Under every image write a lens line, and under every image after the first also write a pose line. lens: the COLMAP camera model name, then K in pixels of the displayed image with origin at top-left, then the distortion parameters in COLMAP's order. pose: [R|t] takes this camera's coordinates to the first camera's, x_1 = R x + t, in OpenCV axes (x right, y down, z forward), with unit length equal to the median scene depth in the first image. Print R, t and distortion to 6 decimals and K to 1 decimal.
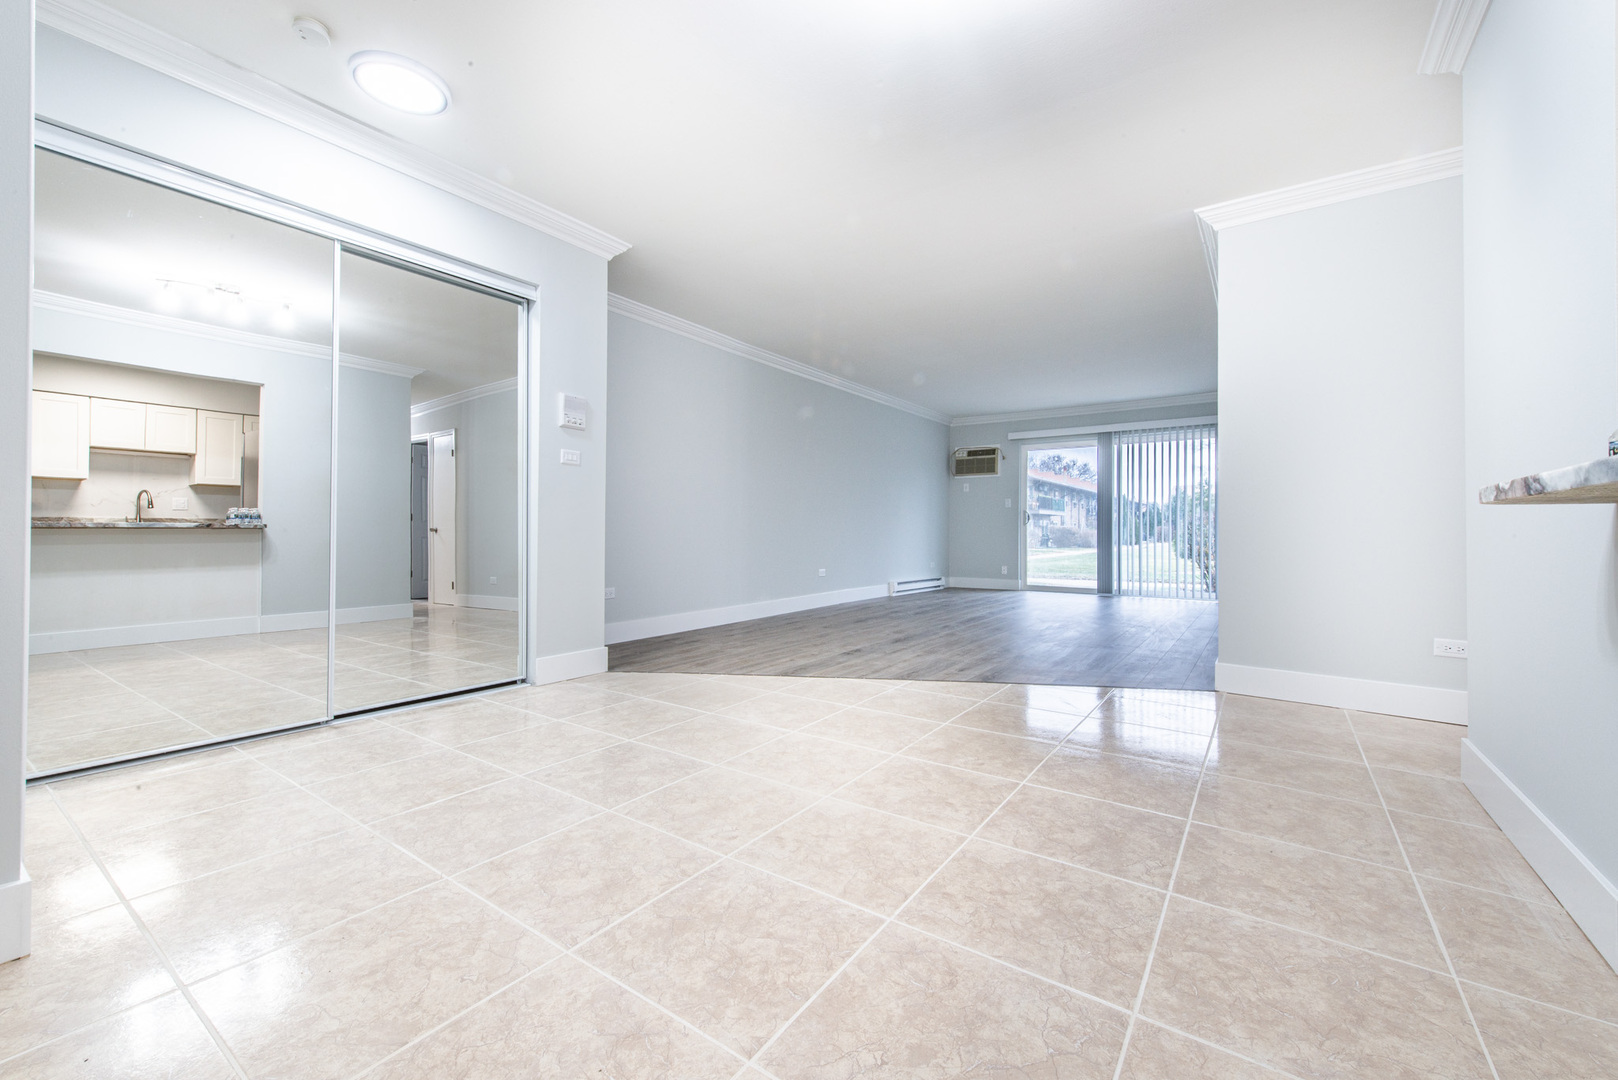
lens RADIAL K [[635.9, 0, 805.7], [0, 635.9, 535.6], [0, 0, 1]] dist [0.014695, -0.000442]
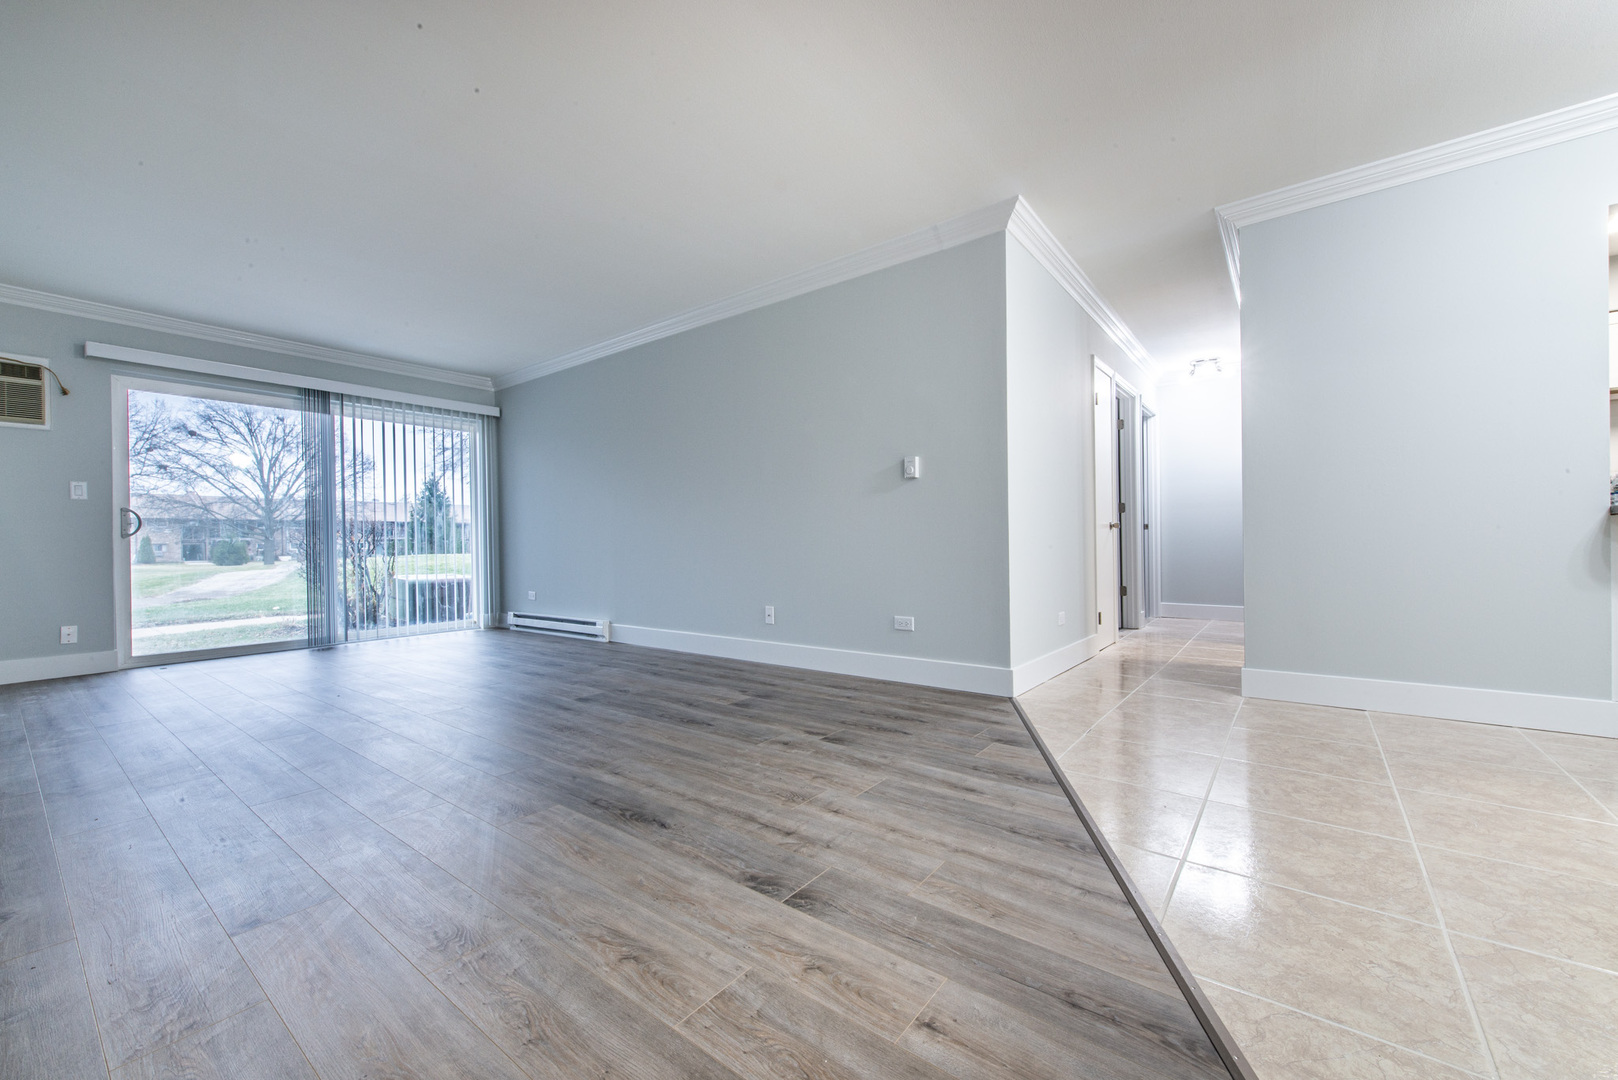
lens RADIAL K [[635.9, 0, 815.2], [0, 635.9, 550.4], [0, 0, 1]] dist [0.014695, -0.000442]
pose [[0.063753, -0.012245, 0.997891, -0.568909], [0.022044, 0.999698, 0.010859, -0.002984], [-0.997722, 0.021305, 0.064004, 2.005816]]
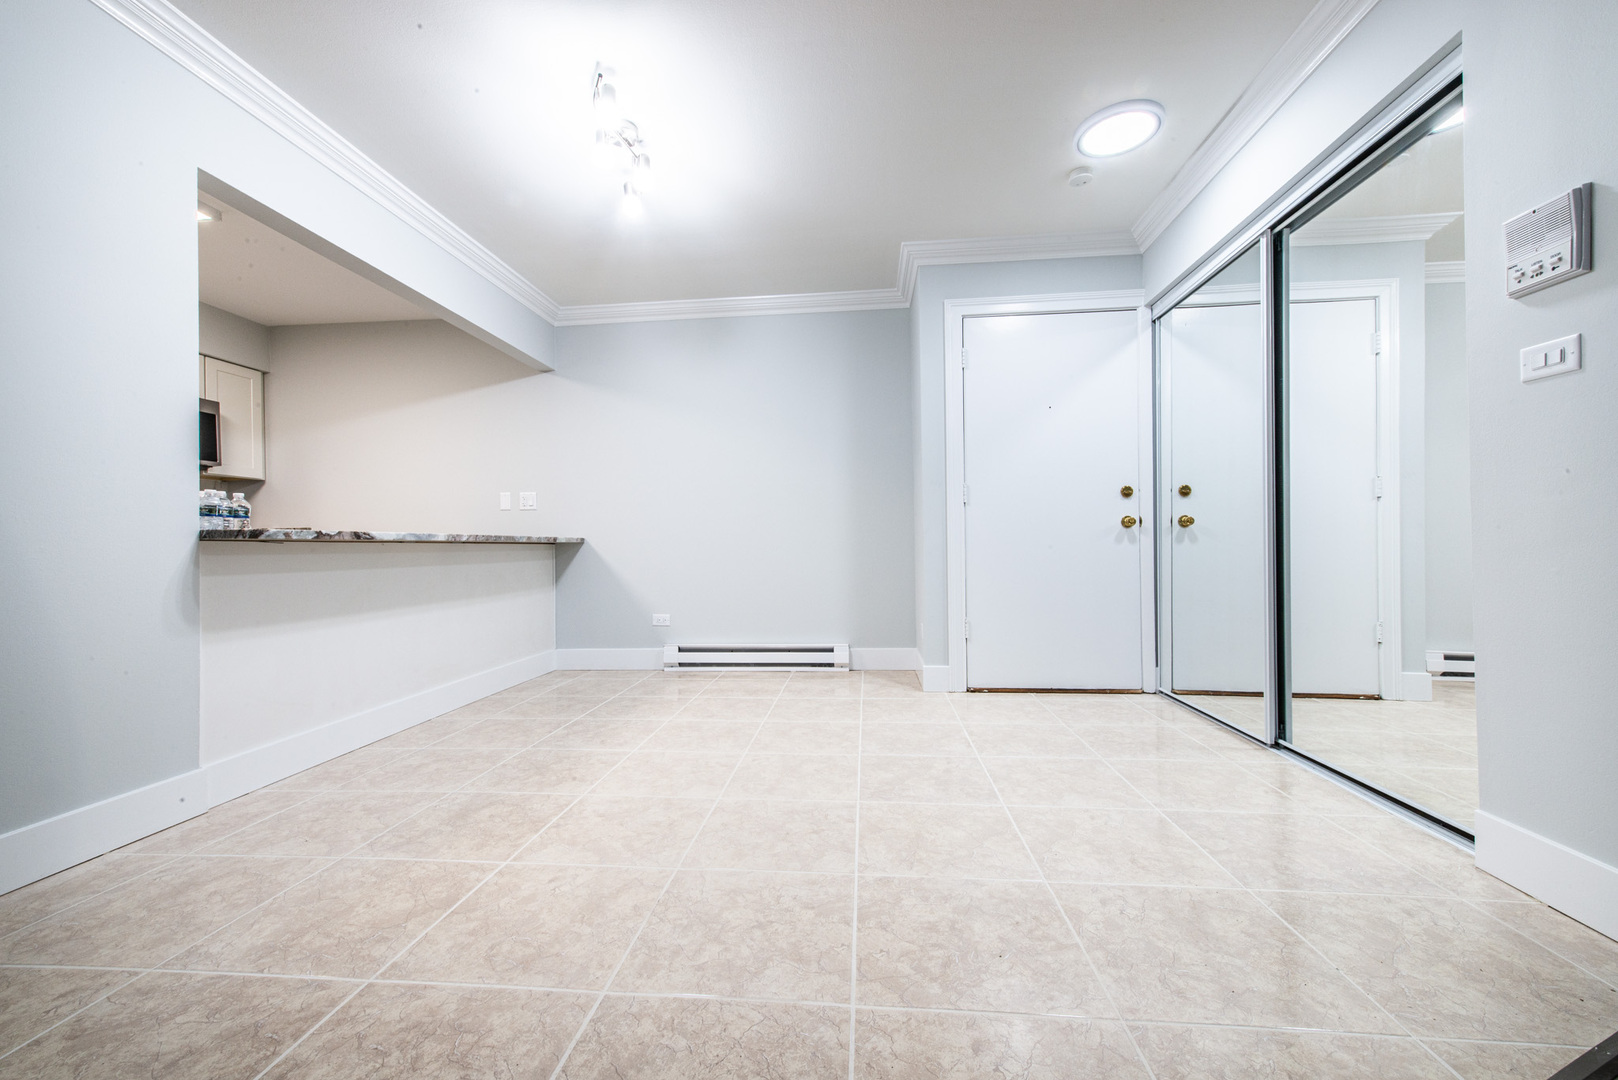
lens RADIAL K [[635.9, 0, 792.5], [0, 635.9, 543.7], [0, 0, 1]] dist [0.014695, -0.000442]
pose [[-0.876901, 0.004512, -0.480650, 0.414144], [0.006738, 0.999973, -0.002906, -0.010949], [0.480624, -0.005787, -0.876907, 1.903365]]
